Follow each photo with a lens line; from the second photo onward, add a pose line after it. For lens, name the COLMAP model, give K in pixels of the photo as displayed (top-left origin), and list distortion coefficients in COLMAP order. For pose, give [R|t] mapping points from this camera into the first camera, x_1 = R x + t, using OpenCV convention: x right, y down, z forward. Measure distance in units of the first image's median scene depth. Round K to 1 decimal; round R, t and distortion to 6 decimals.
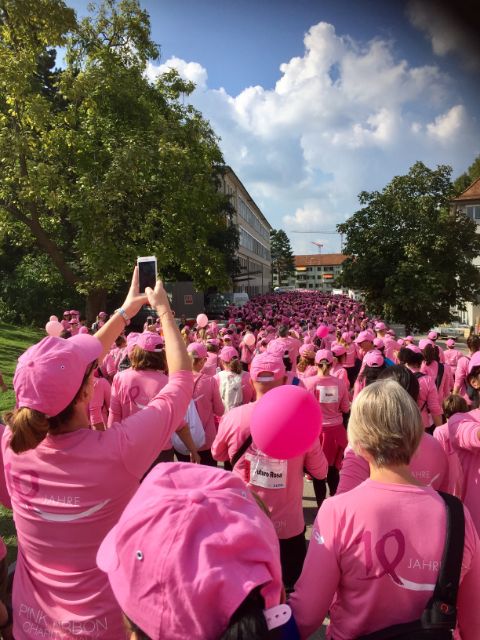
lens RADIAL K [[533.2, 0, 240.0], [0, 533.2, 320.0], [0, 0, 1]] dist [0.049653, 0.000424]
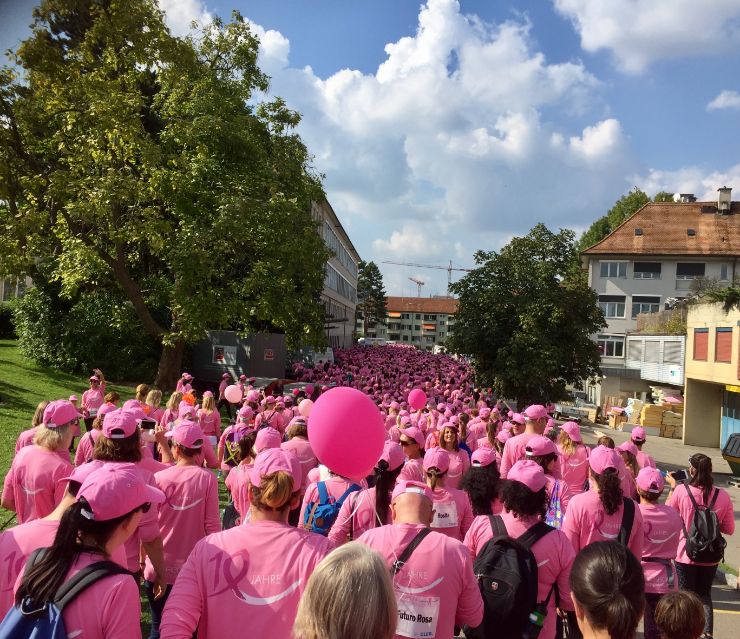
lens RADIAL K [[1362.9, 0, 370.0], [0, 1362.9, 319.5], [0, 0, 1]] dist [0.157299, 0.011849]
pose [[0.986447, 0.069283, 0.148735, -0.222551], [-0.066061, 0.997464, -0.026500, -0.040244], [-0.150194, 0.016315, 0.988522, -0.965940]]
